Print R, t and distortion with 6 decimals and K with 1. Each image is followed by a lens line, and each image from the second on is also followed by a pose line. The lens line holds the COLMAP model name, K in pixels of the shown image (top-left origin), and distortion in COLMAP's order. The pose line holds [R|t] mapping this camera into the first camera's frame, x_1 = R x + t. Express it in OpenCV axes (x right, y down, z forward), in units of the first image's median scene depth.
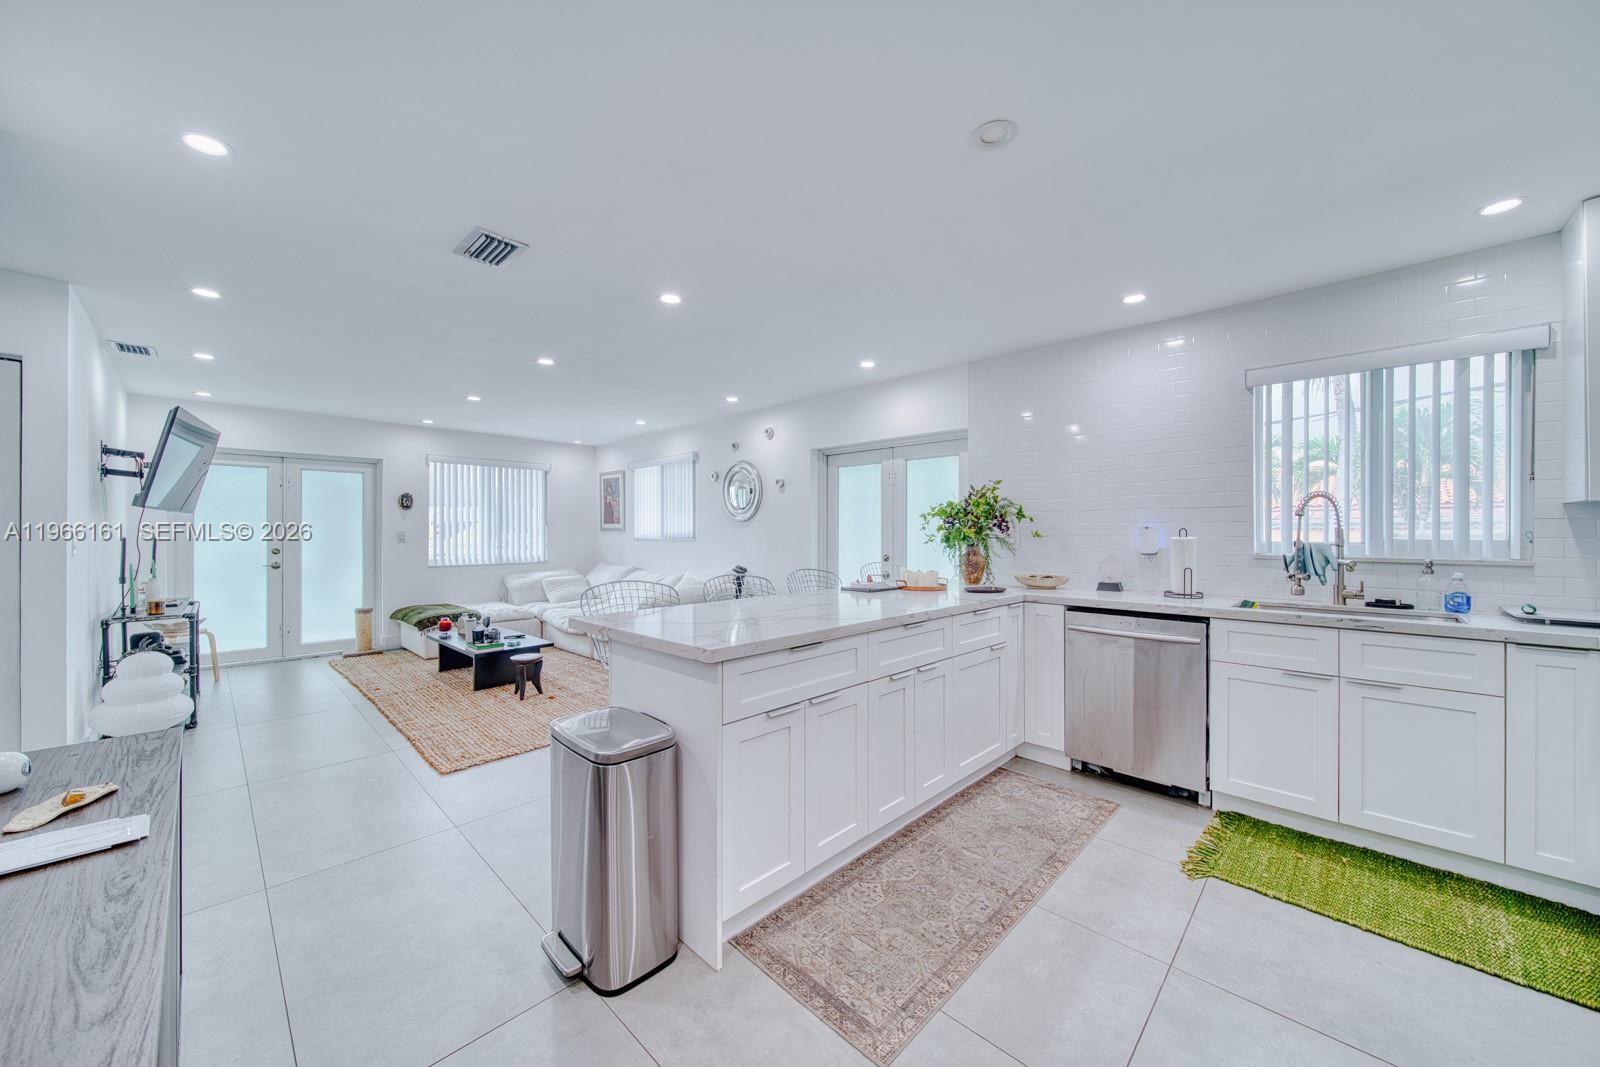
lens RADIAL K [[570.4, 0, 807.2], [0, 570.4, 531.5], [0, 0, 1]] dist [-0.001342, -0.001134]
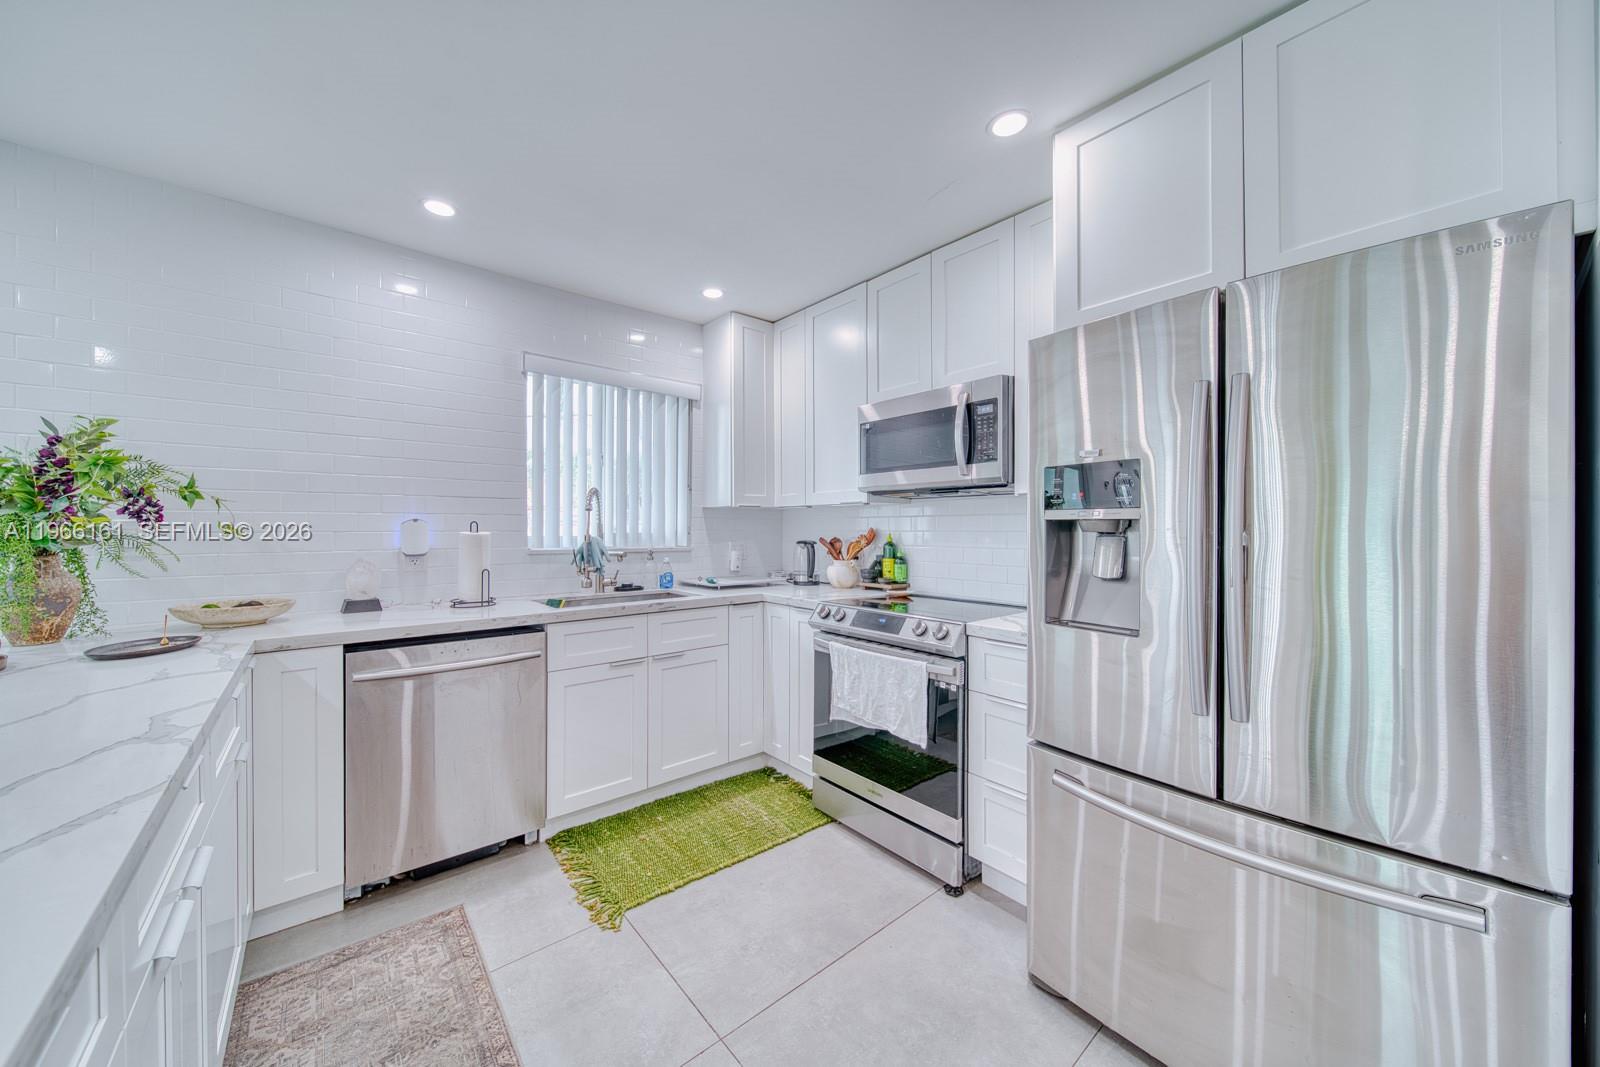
lens RADIAL K [[570.4, 0, 806.4], [0, 570.4, 528.0], [0, 0, 1]] dist [-0.001342, -0.001134]
pose [[0.104560, 0.000396, 0.994518, -0.093418], [-0.001247, 0.999999, -0.000267, 0.003014], [-0.994518, -0.001212, 0.104561, 0.393440]]
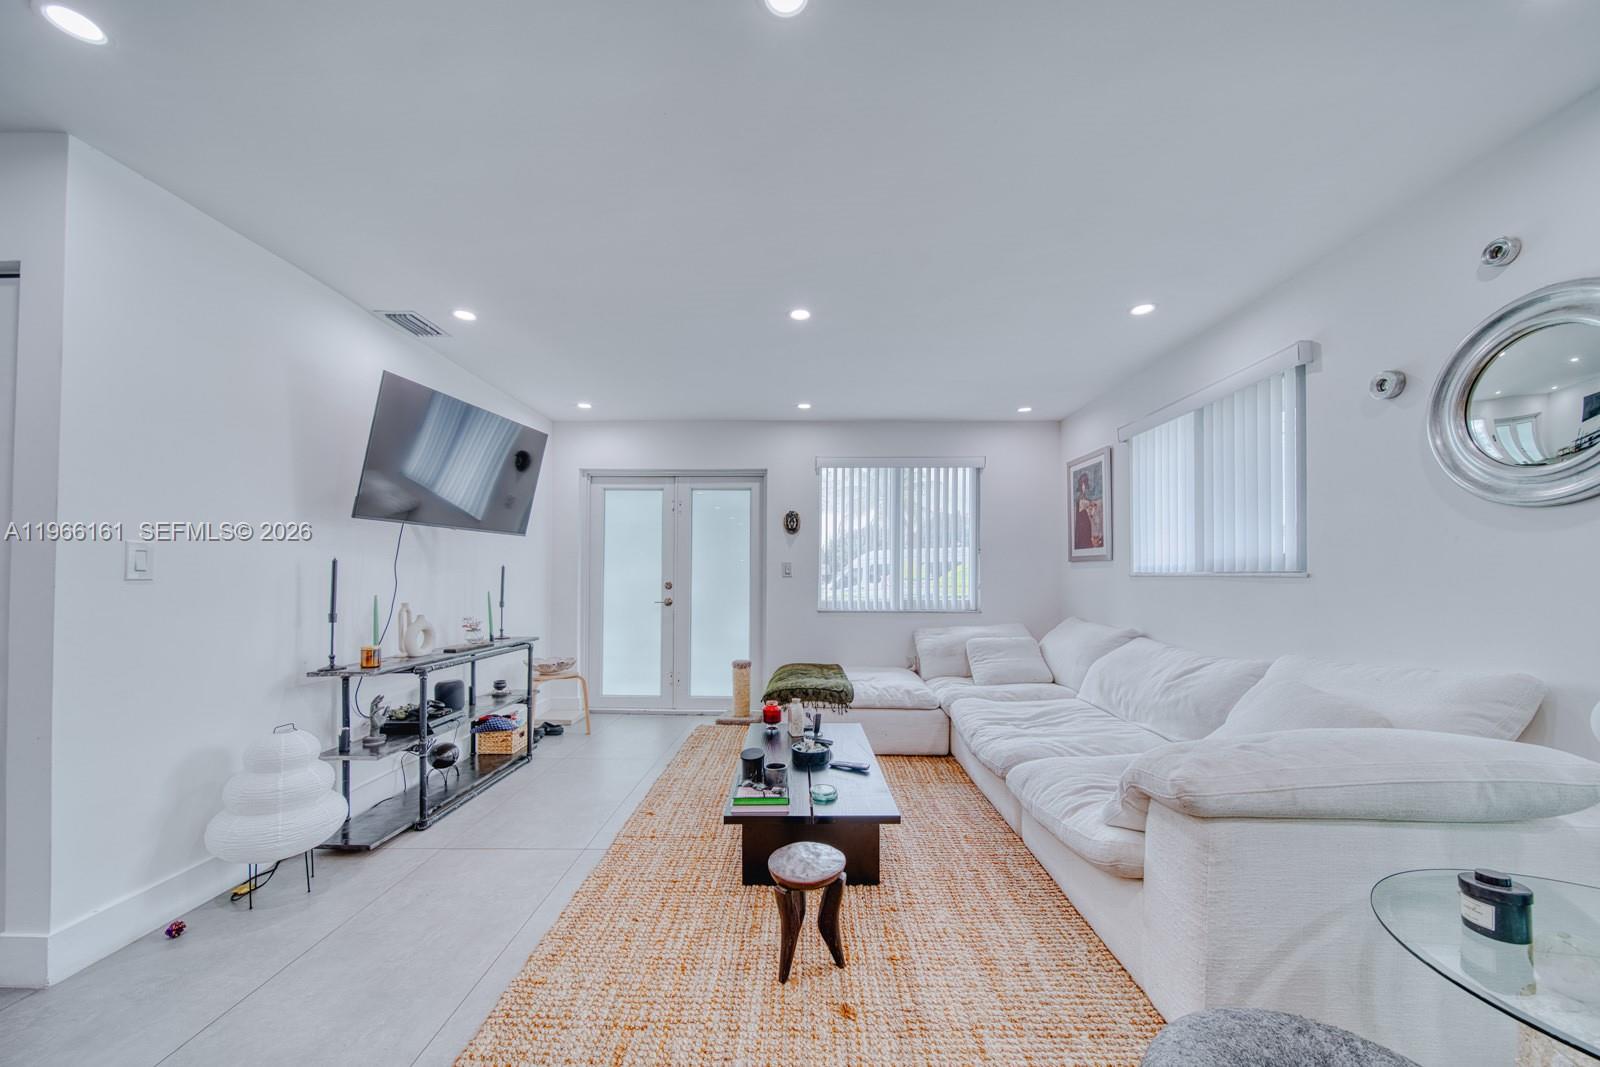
lens RADIAL K [[570.4, 0, 794.0], [0, 570.4, 570.1], [0, 0, 1]] dist [-0.001342, -0.001134]
pose [[0.661890, -0.002129, -0.749598, -0.259222], [-0.003016, 0.999980, -0.005503, 0.025773], [0.749595, 0.005904, 0.661870, 0.932002]]
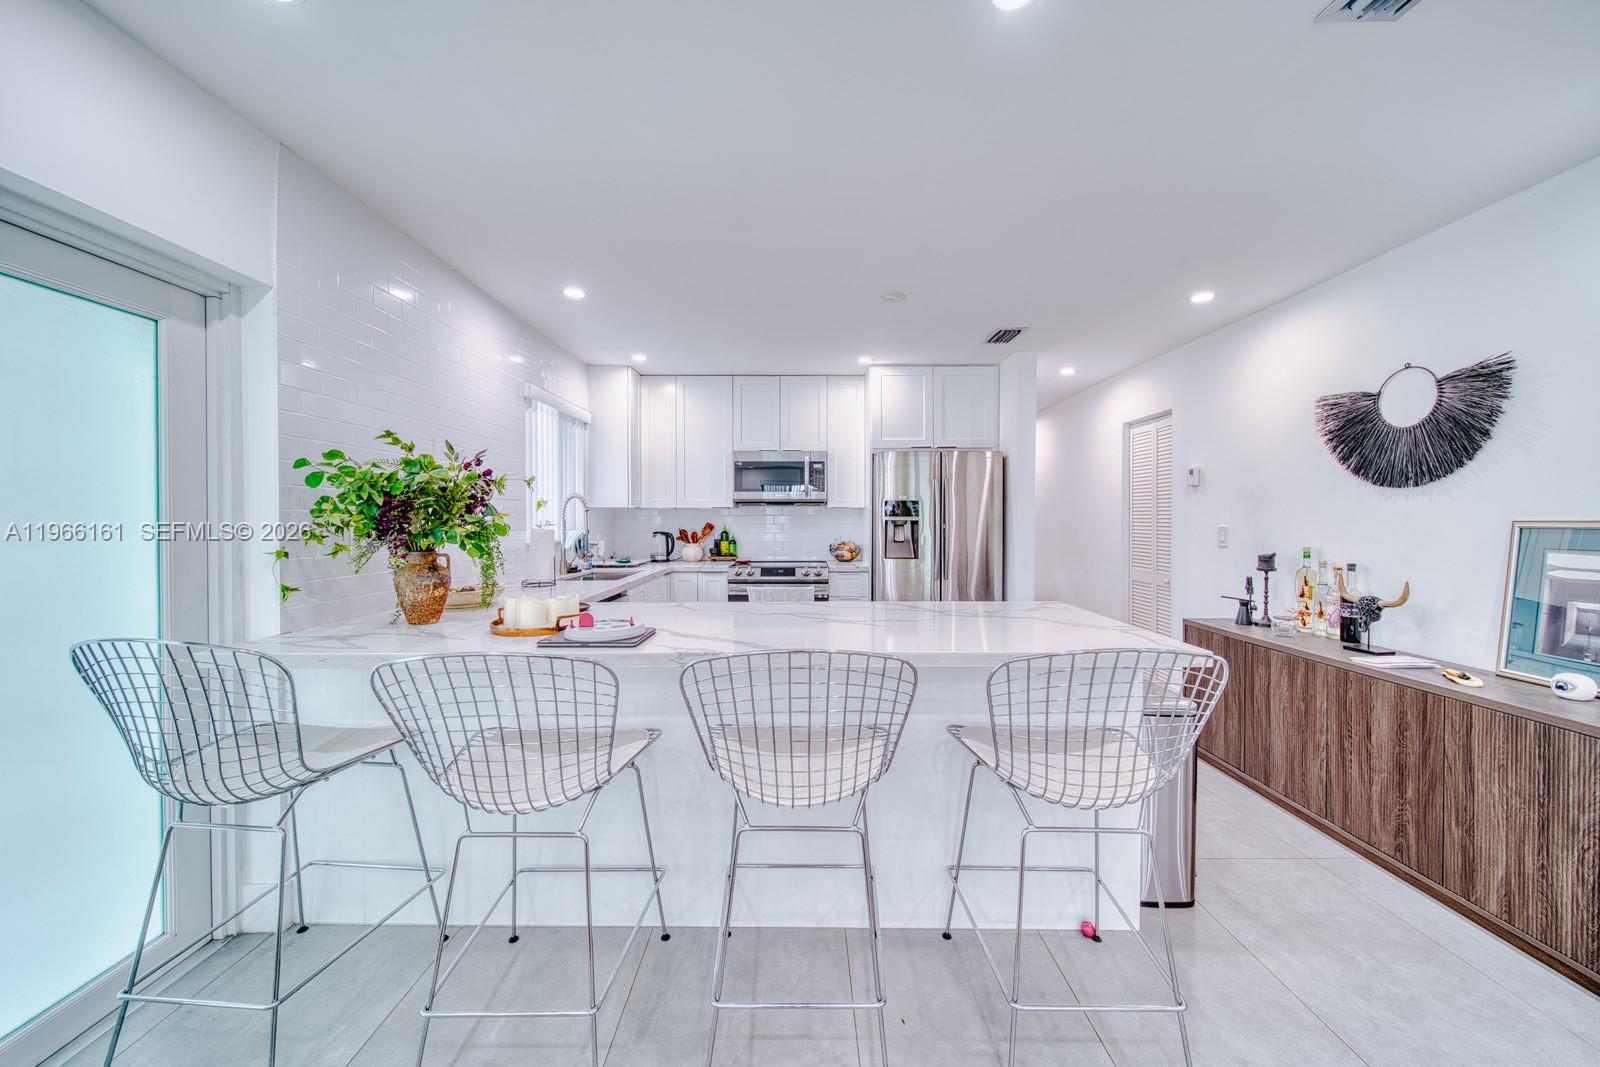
lens RADIAL K [[570.4, 0, 800.1], [0, 570.4, 527.2], [0, 0, 1]] dist [-0.001342, -0.001134]
pose [[-0.676429, -0.010270, 0.736436, -0.401773], [-0.001754, 0.999922, 0.012334, -0.004260], [-0.736506, 0.007051, -0.676395, 1.227901]]
